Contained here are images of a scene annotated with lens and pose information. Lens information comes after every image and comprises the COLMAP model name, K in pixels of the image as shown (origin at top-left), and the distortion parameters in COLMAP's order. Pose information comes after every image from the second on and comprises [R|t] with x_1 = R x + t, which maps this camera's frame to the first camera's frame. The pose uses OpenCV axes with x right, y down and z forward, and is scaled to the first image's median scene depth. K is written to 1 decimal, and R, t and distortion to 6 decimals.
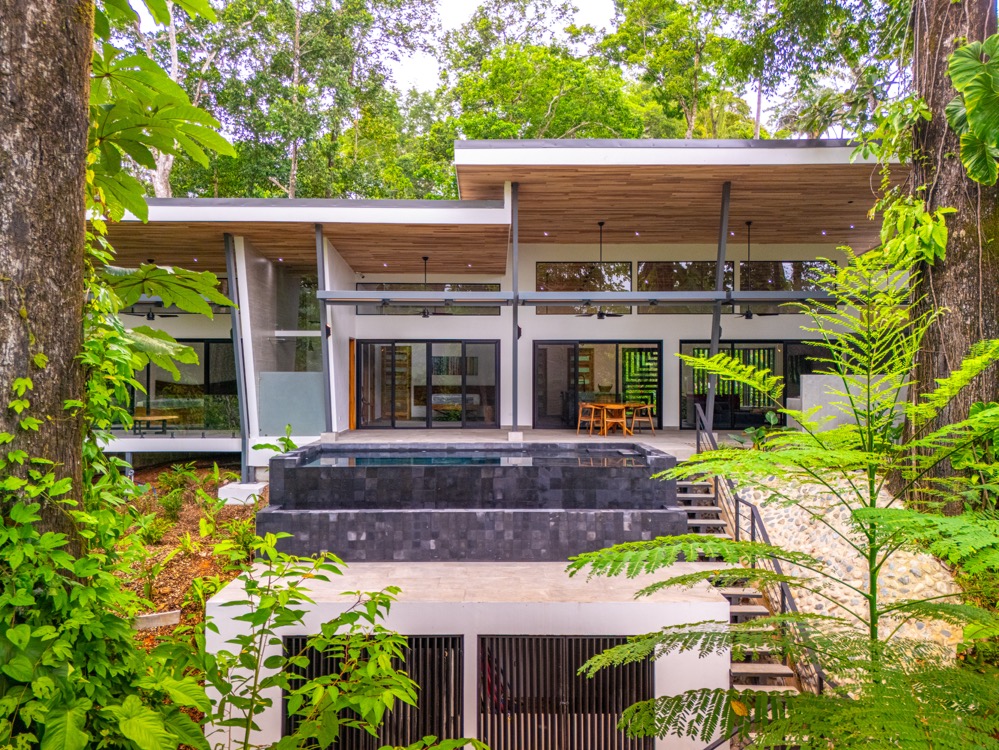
lens RADIAL K [[733.7, 0, 498.6], [0, 733.7, 378.0], [0, 0, 1]] dist [0.011164, -0.021768]
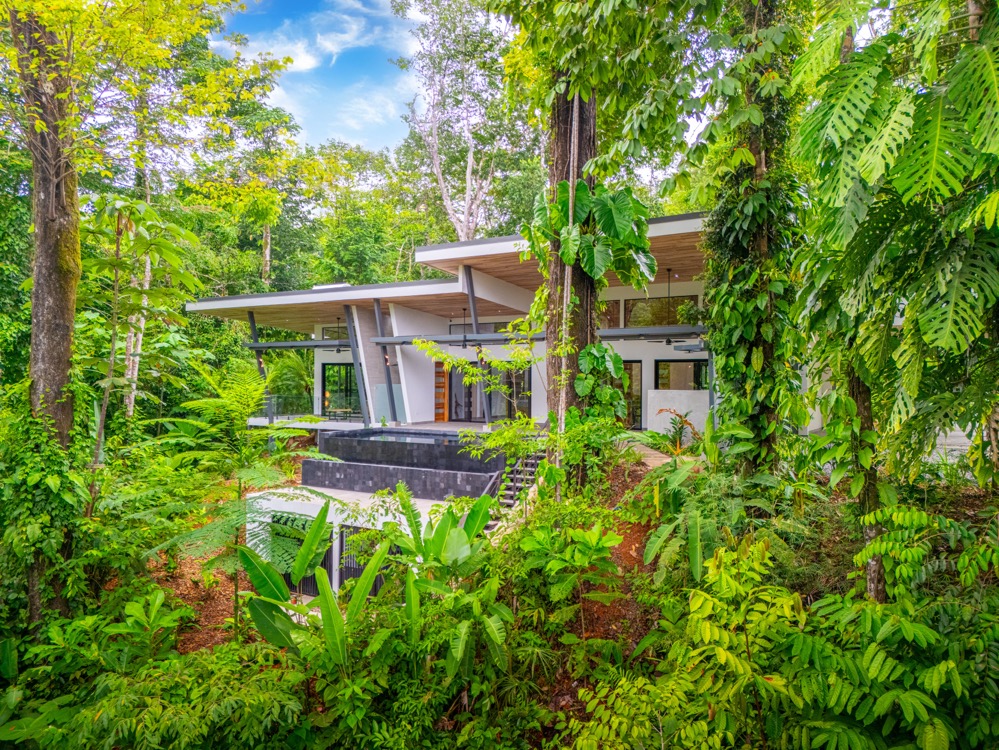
lens RADIAL K [[733.7, 0, 507.2], [0, 733.7, 371.9], [0, 0, 1]] dist [0.011164, -0.021768]
pose [[0.853984, 0.000403, -0.520300, 1.018234], [-0.005729, 0.999946, -0.008628, -0.028488], [0.520268, 0.010349, 0.853940, -0.324573]]
